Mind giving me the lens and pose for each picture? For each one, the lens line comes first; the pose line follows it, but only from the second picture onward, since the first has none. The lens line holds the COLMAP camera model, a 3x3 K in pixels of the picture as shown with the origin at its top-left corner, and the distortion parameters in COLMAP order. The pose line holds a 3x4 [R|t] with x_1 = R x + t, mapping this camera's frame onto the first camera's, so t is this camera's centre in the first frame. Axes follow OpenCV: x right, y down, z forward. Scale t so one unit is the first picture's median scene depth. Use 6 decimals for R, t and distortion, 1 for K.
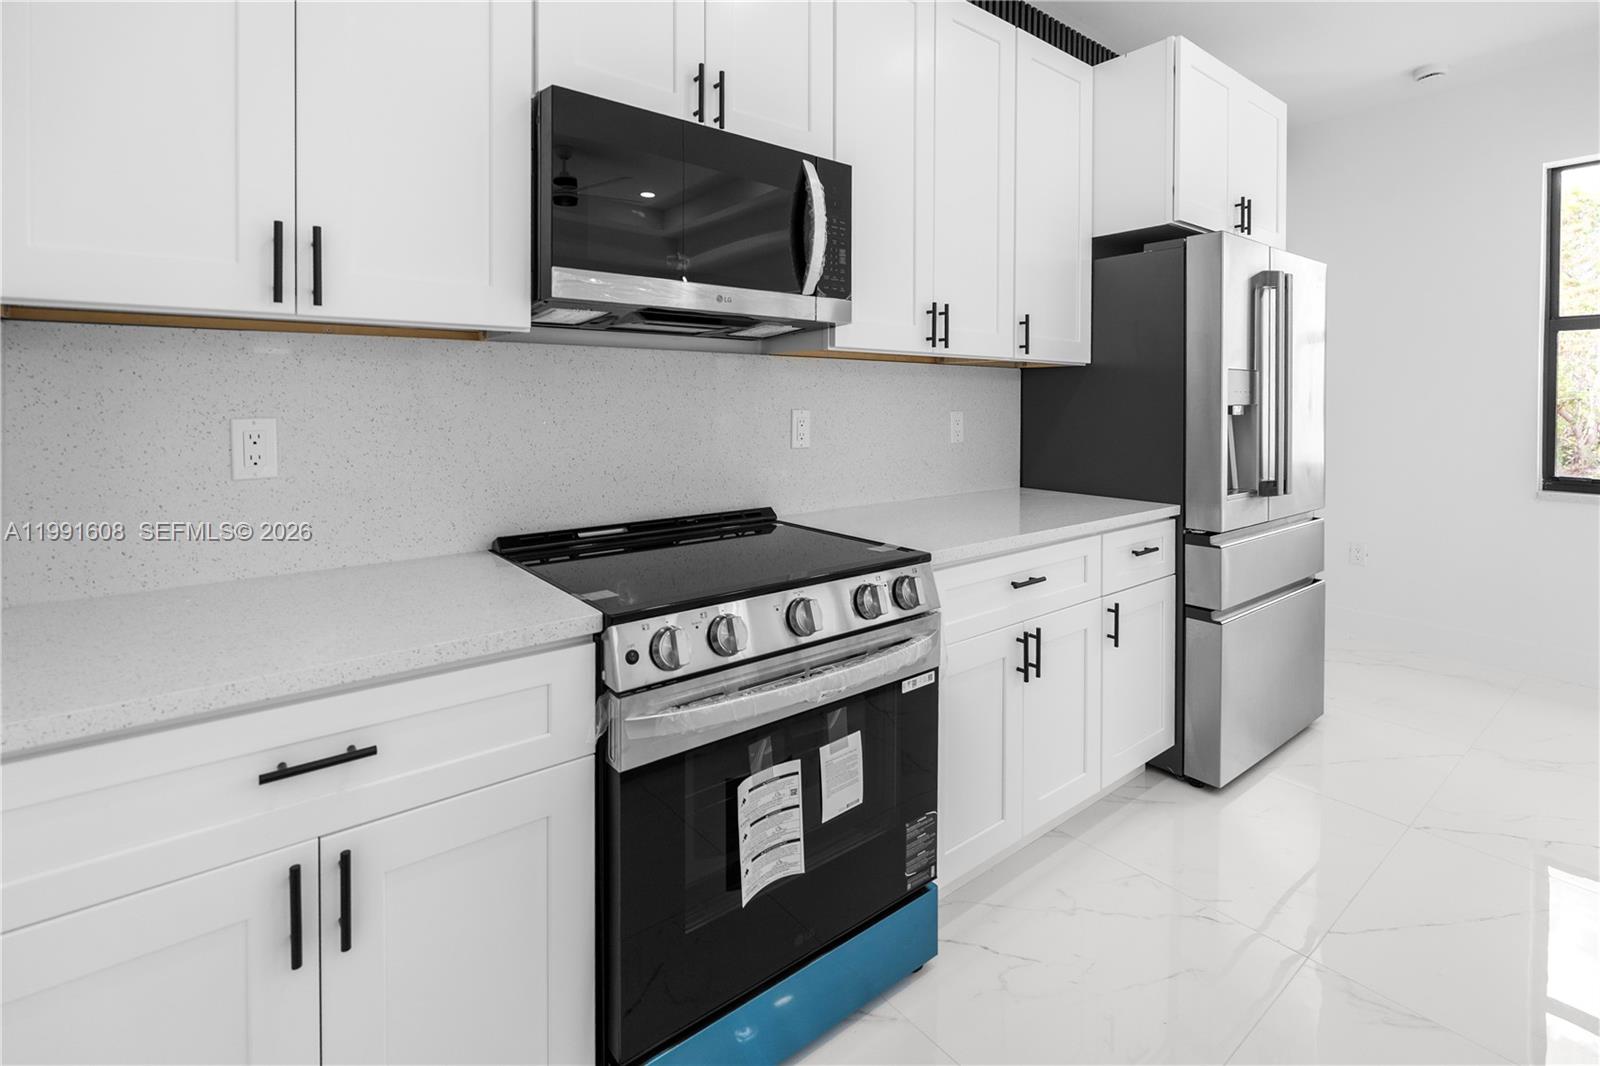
lens RADIAL K [[757.5, 0, 799.4], [0, 757.5, 409.3], [0, 0, 1]] dist [-0.002724, -0.000452]
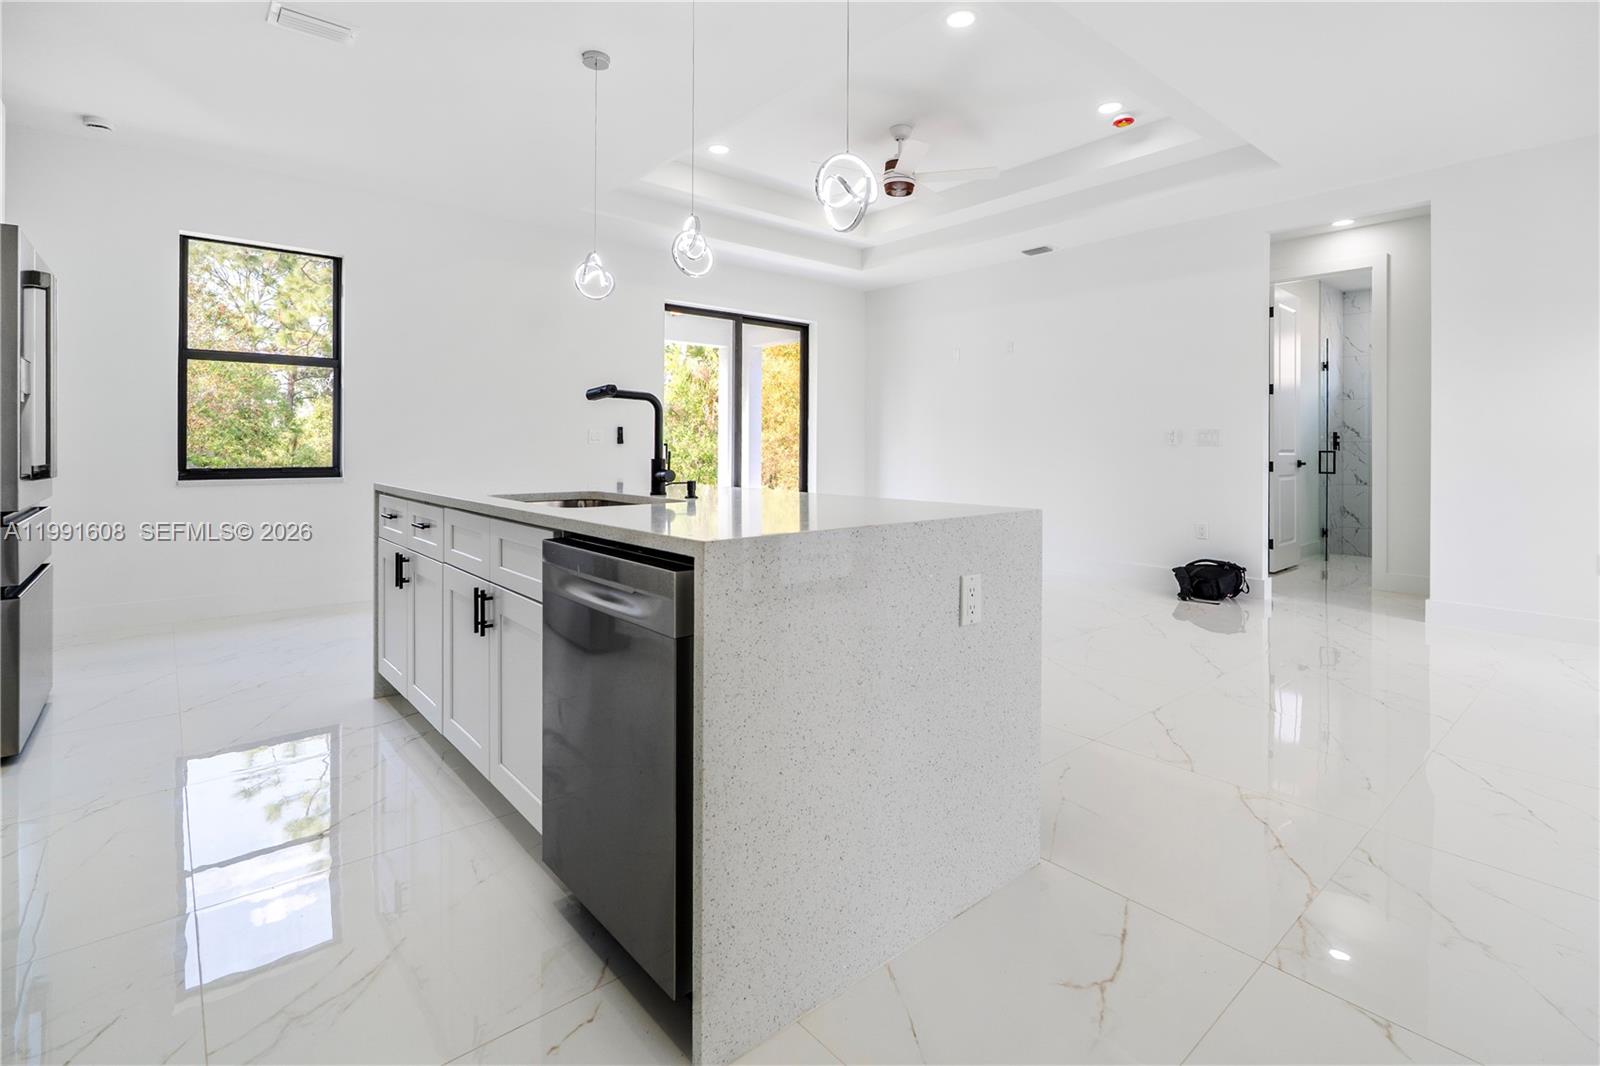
lens RADIAL K [[761.2, 0, 824.1], [0, 761.2, 447.7], [0, 0, 1]] dist [-0.004416, -0.000380]
pose [[-0.049593, -0.006470, 0.998749, -0.680075], [0.008619, 0.999939, 0.006906, 0.092472], [-0.998732, 0.008950, -0.049535, -0.092415]]
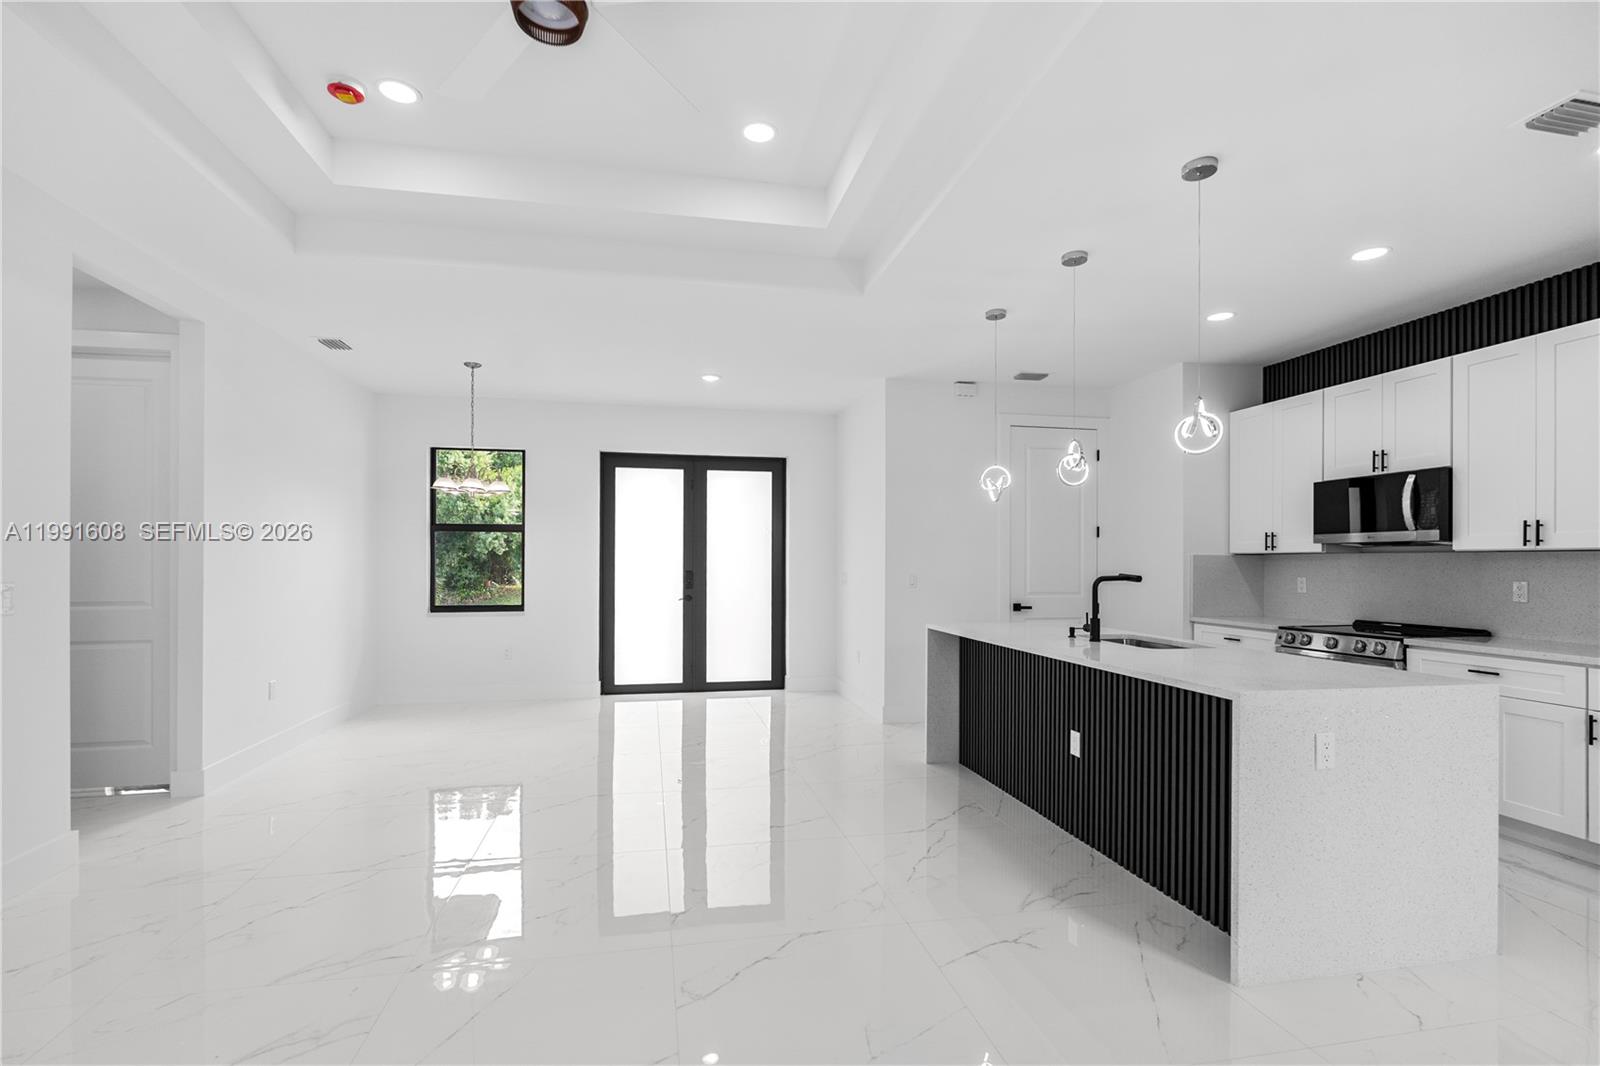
lens RADIAL K [[727.5, 0, 794.8], [0, 727.5, 562.4], [0, 0, 1]] dist [-0.001028, -0.000115]
pose [[-0.456638, -0.005904, -0.889633, 2.694791], [-0.017574, 0.999843, 0.002385, -0.020178], [0.889479, 0.016723, -0.456670, 0.290763]]
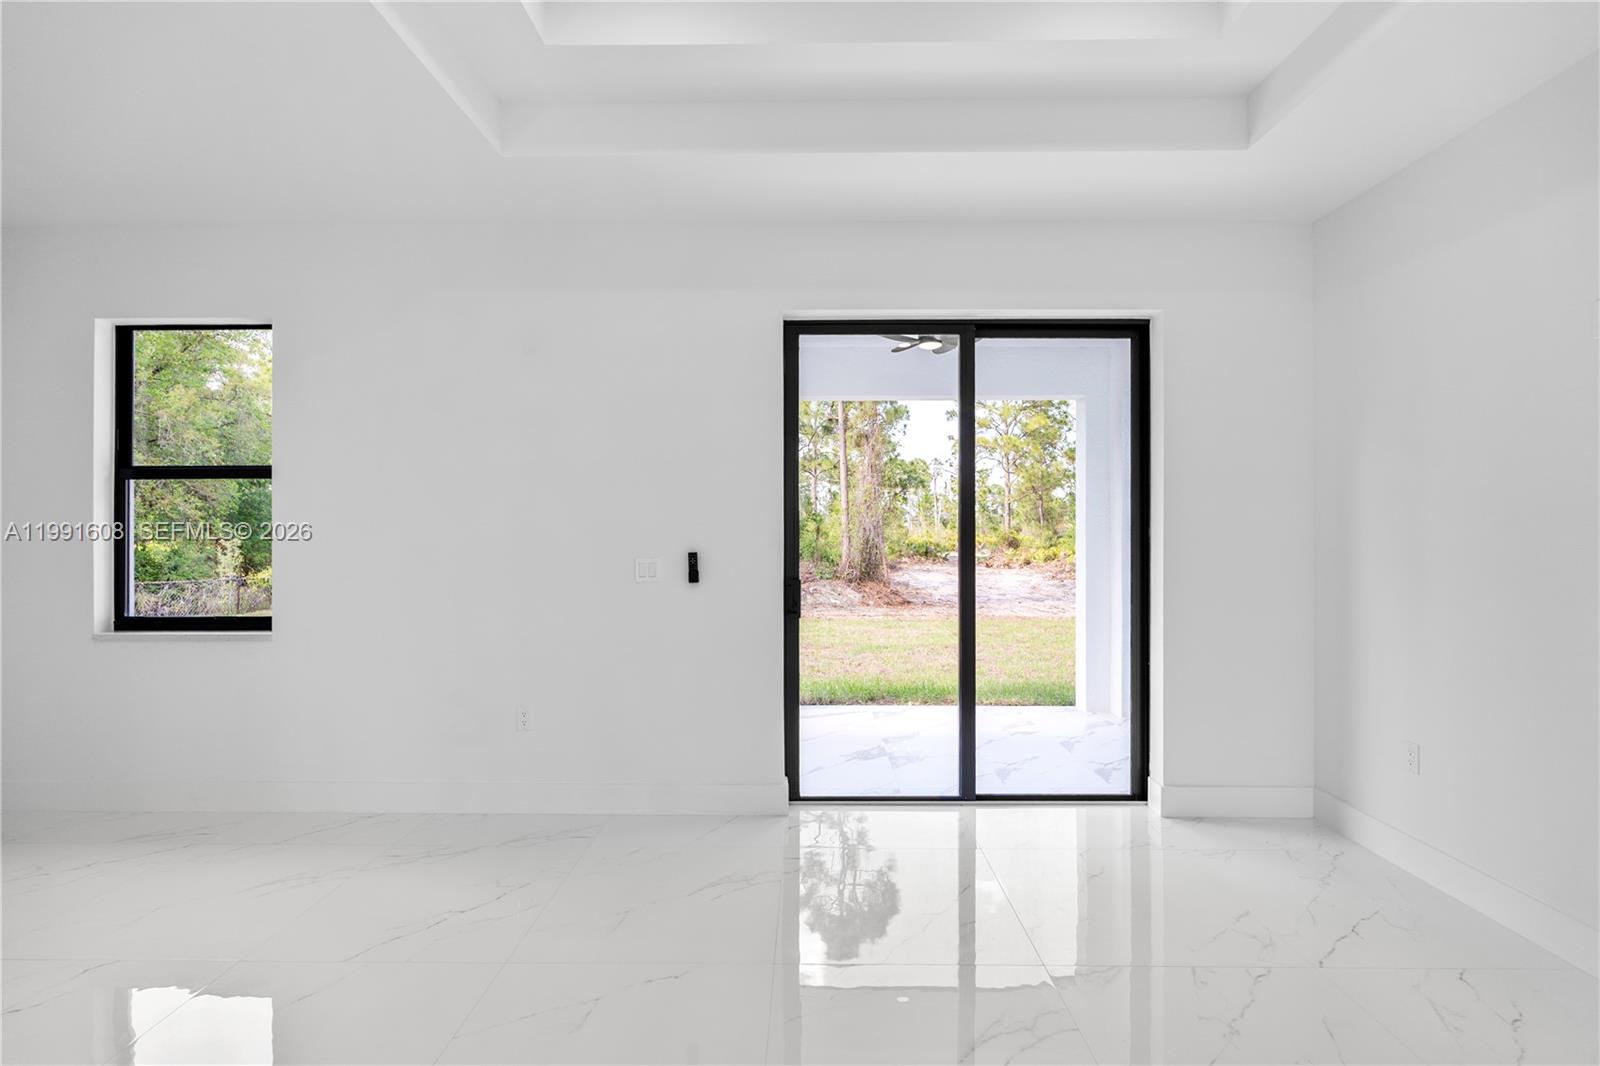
lens RADIAL K [[716.0, 0, 810.9], [0, 716.0, 525.0], [0, 0, 1]] dist [0.000286, 0.000079]
pose [[0.634829, -0.007030, 0.772621, 1.485514], [0.016589, 0.999852, -0.004533, -0.035025], [-0.772475, 0.015694, 0.634851, -0.692188]]
